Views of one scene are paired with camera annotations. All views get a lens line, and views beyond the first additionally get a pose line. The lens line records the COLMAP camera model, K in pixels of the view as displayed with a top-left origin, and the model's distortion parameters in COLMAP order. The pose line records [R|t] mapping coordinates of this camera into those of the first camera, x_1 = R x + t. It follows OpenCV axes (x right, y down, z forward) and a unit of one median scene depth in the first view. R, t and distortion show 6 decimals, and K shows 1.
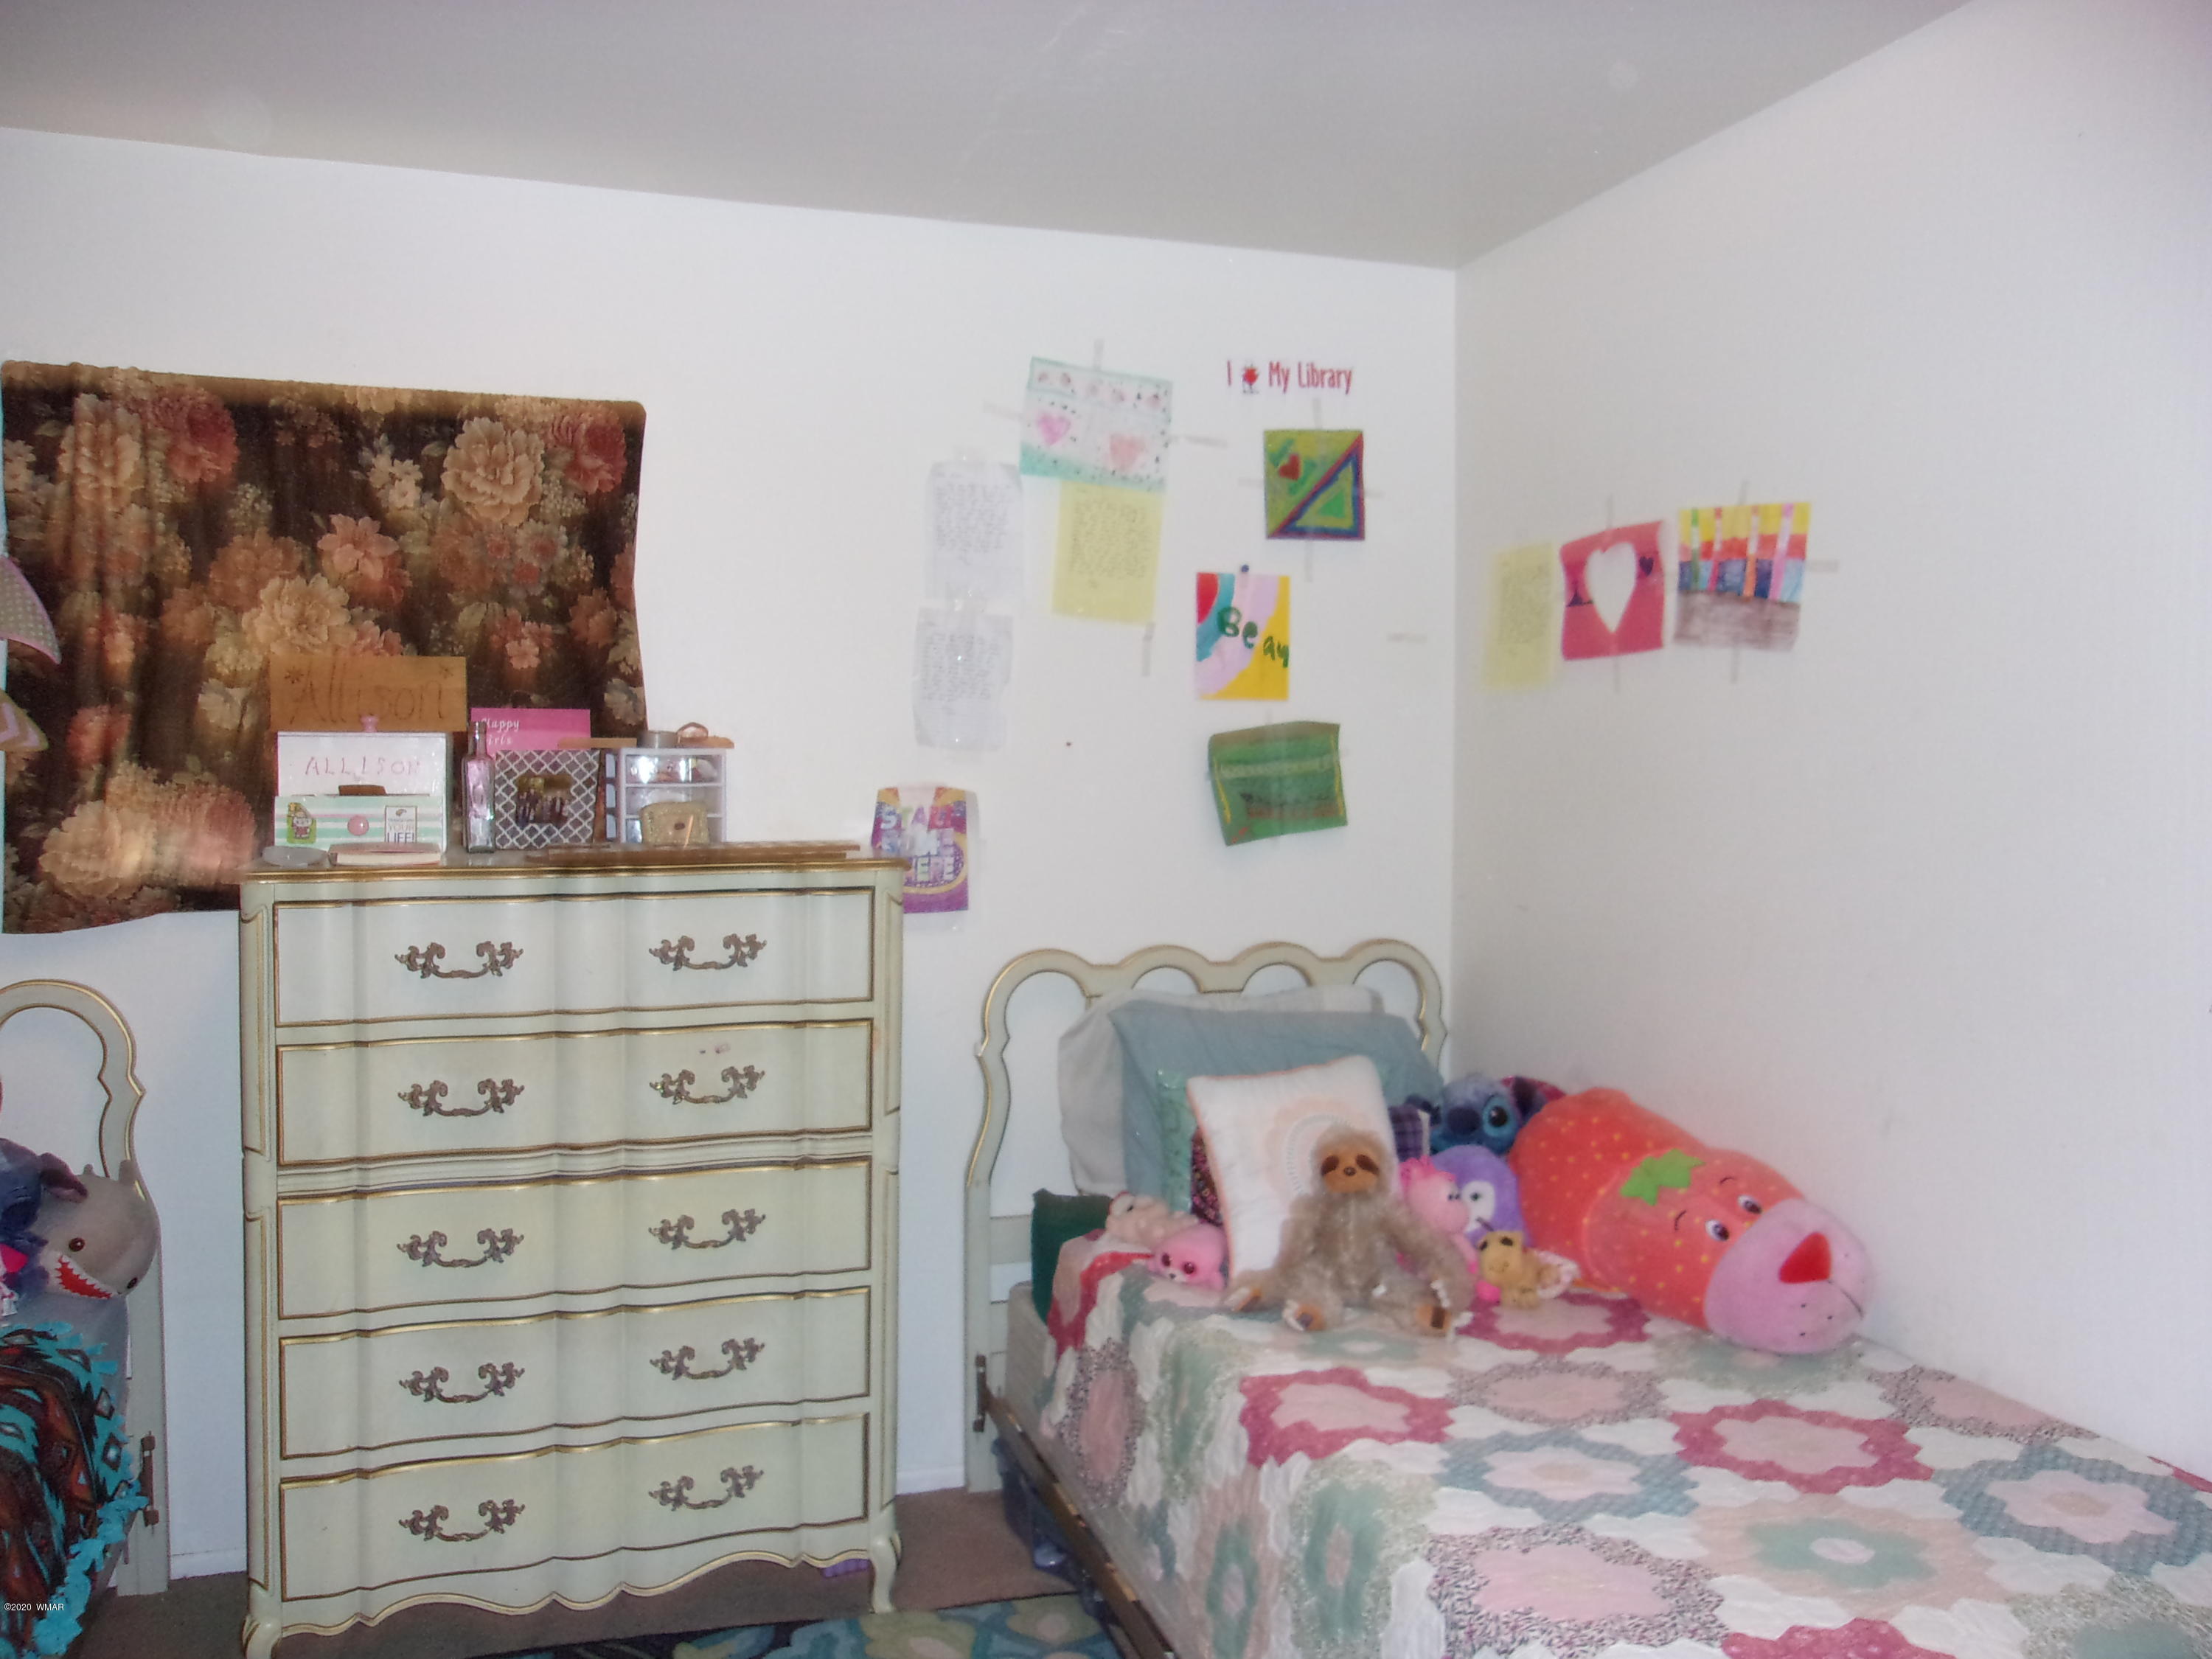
lens RADIAL K [[1700.8, 0, 1110.0], [0, 1700.8, 841.7], [0, 0, 1]] dist [-0.000469, 0.004669]
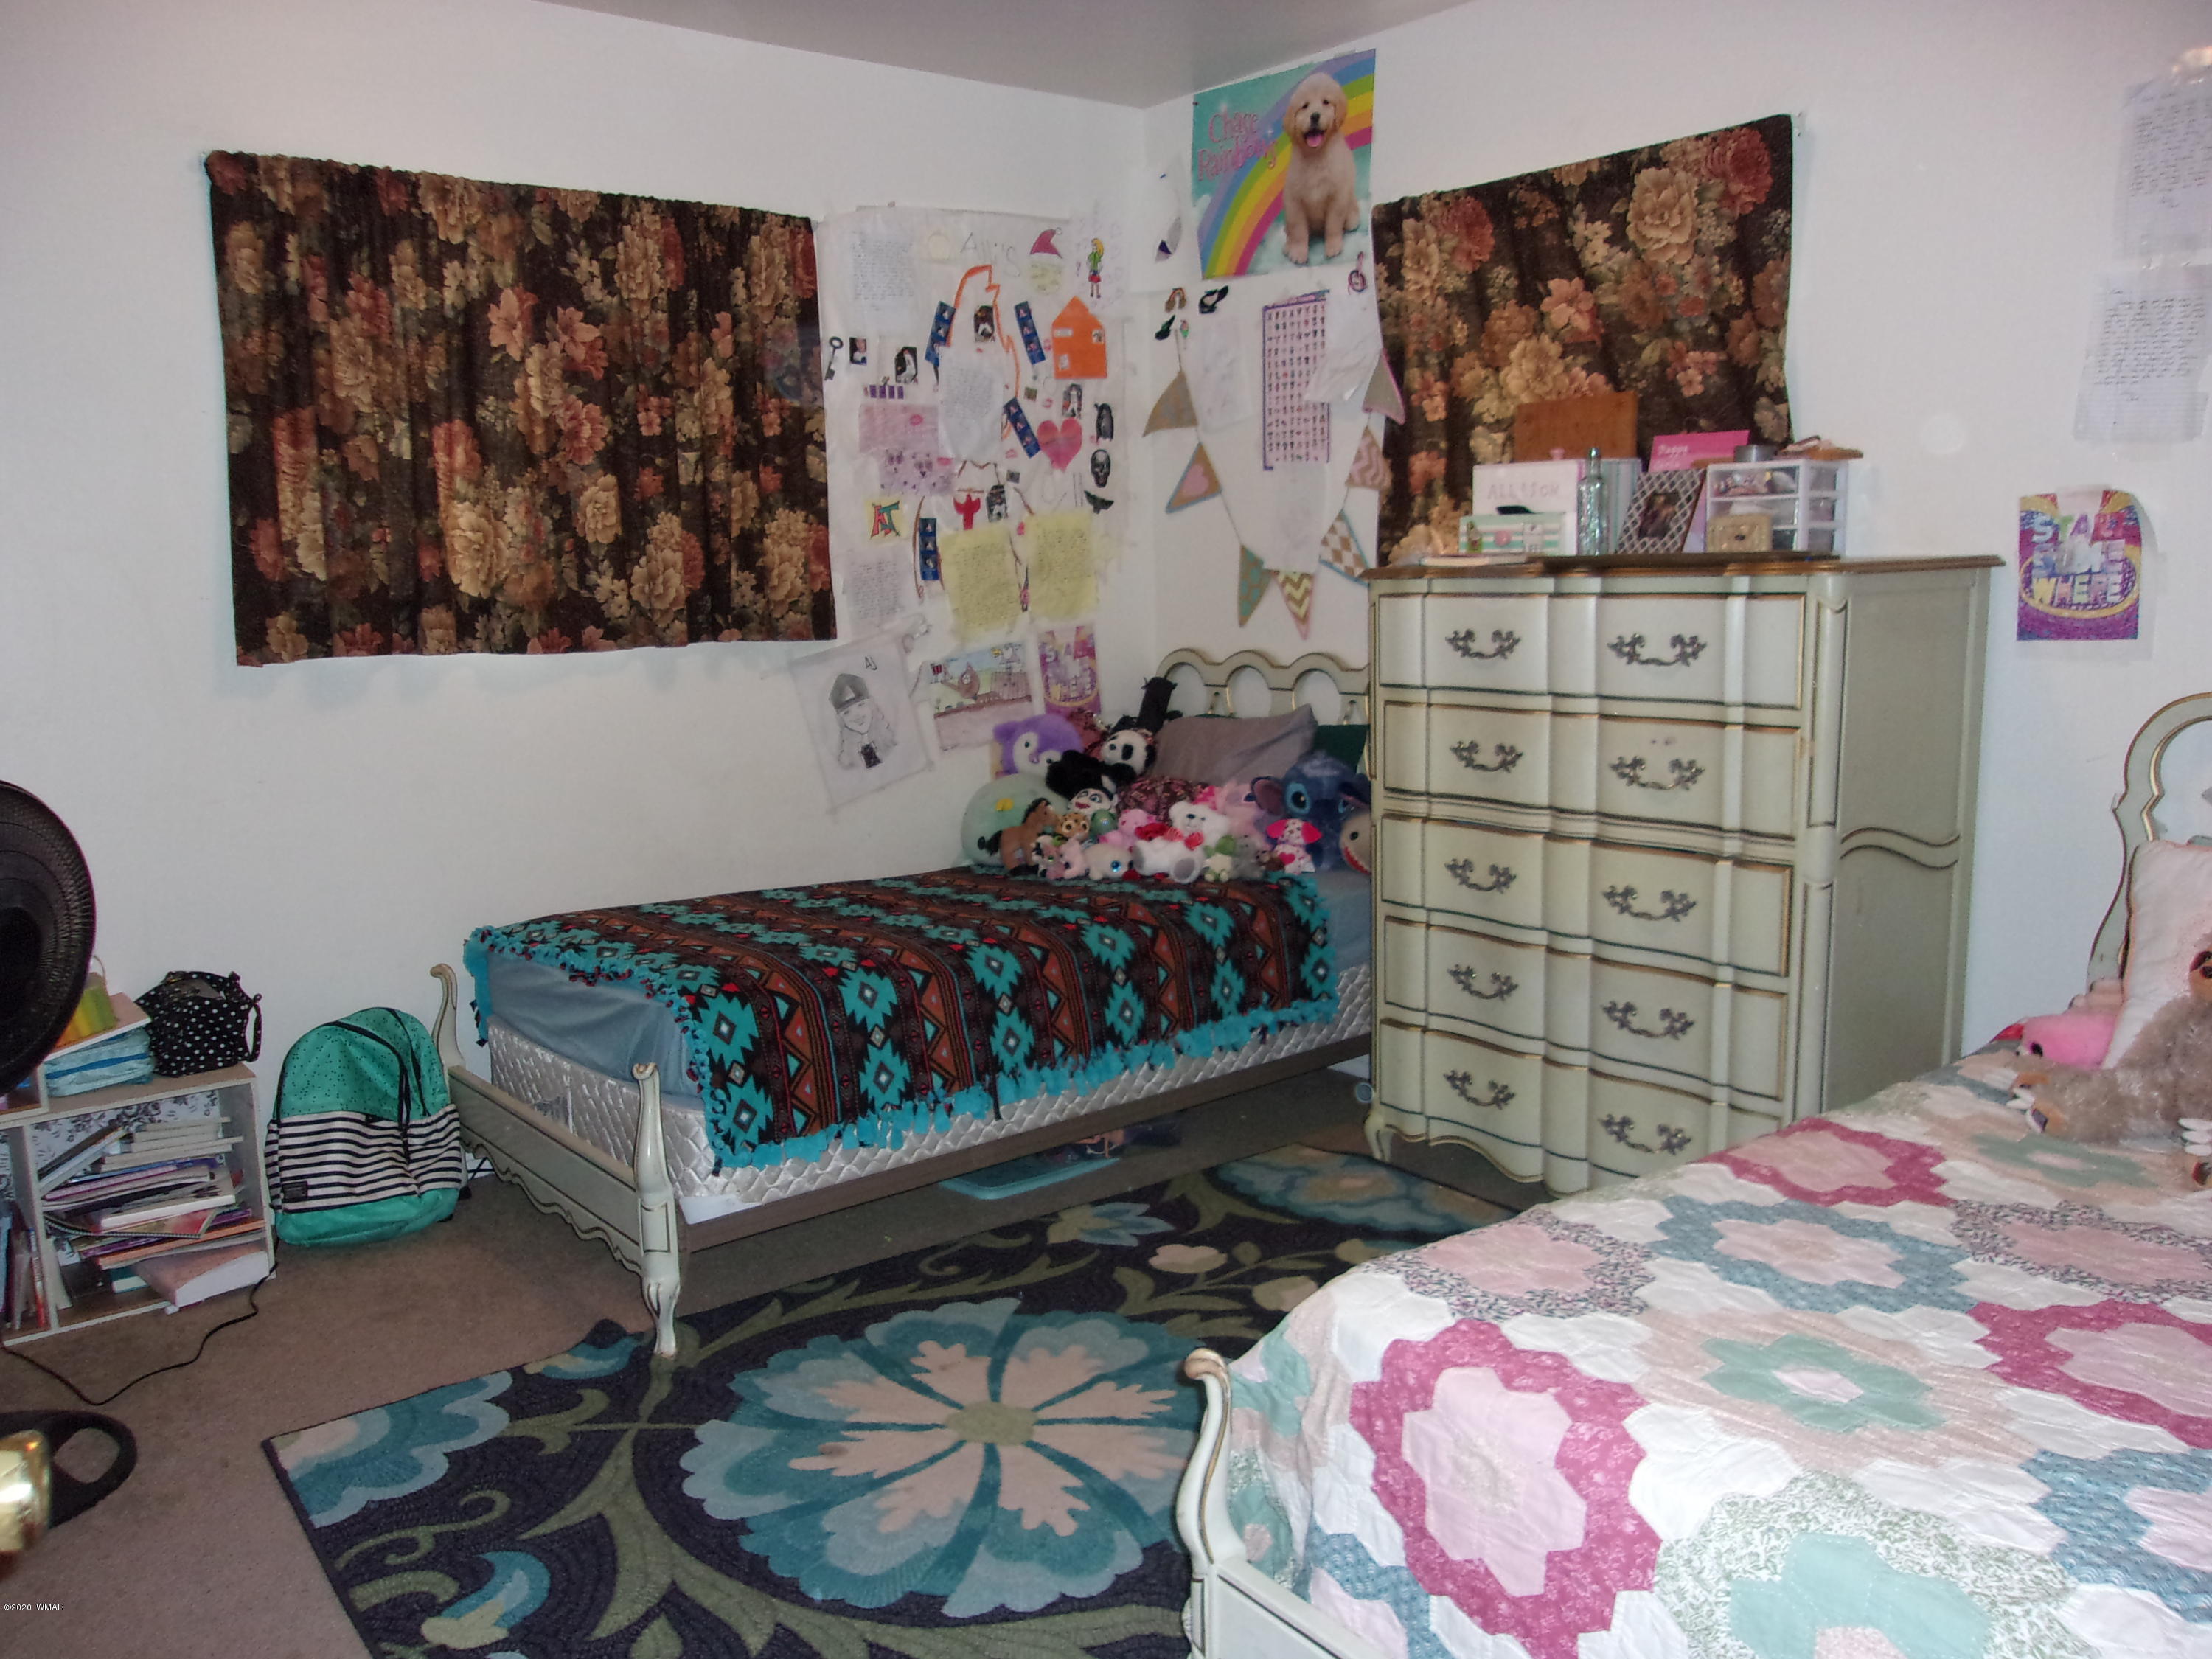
lens RADIAL K [[1770.6, 0, 1106.0], [0, 1770.6, 829.5], [0, 0, 1]] dist [-0.005094, 0.087935]
pose [[0.369448, 0.135057, -0.919384, 0.623710], [-0.026558, 0.990512, 0.134833, 0.031889], [0.928872, -0.025397, 0.369530, 0.227441]]
